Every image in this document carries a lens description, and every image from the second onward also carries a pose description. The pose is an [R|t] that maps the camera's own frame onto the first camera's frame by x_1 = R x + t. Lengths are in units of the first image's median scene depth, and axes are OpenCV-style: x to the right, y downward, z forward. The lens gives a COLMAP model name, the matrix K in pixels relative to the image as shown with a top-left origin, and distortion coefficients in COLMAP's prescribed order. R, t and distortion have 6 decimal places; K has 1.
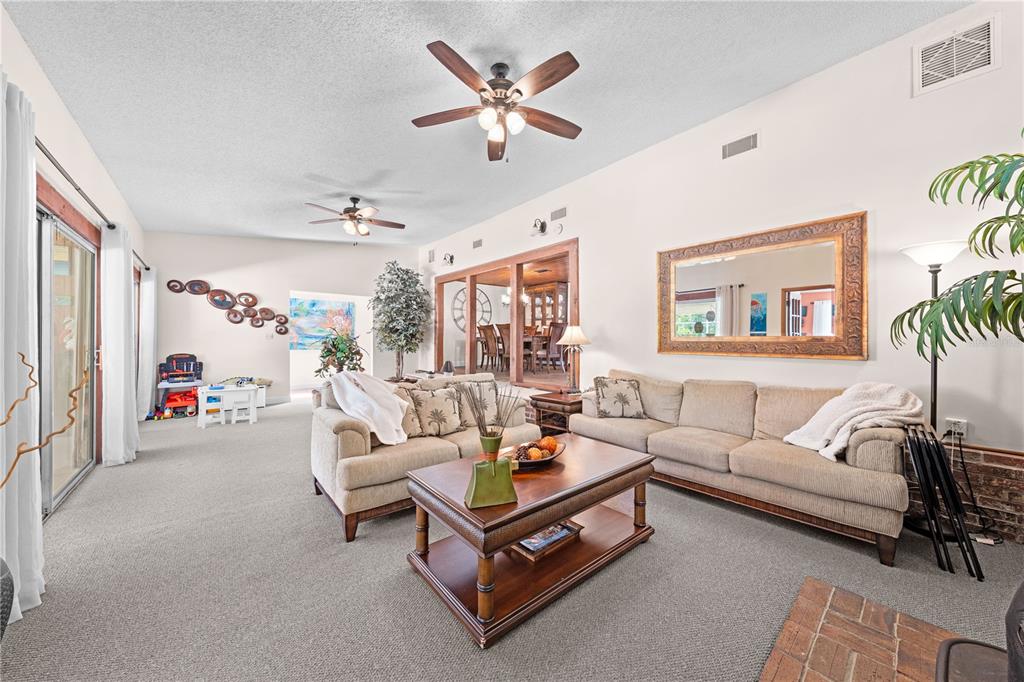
lens RADIAL K [[358.5, 0, 512.5], [0, 358.5, 339.5], [0, 0, 1]] dist [-0.000036, 0.000032]
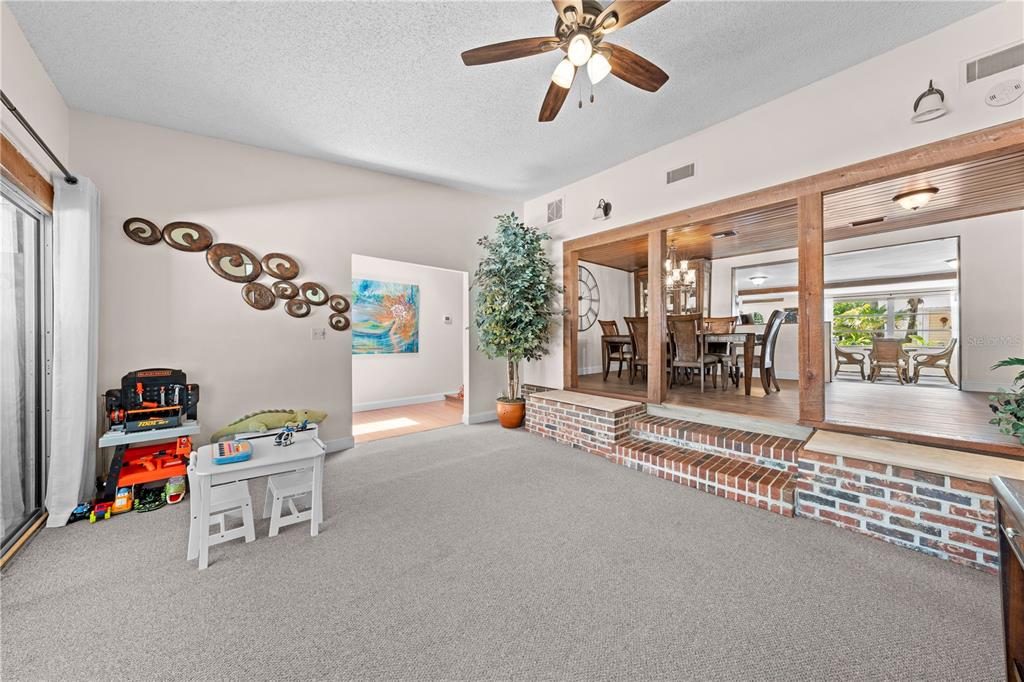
lens RADIAL K [[348.1, 0, 512.3], [0, 348.1, 341.8], [0, 0, 1]] dist [-0.000977, -0.000020]
pose [[0.999803, -0.000636, 0.019819, -0.404711], [0.000434, 0.999948, 0.010196, -0.001305], [-0.019825, -0.010186, 0.999752, 0.469391]]
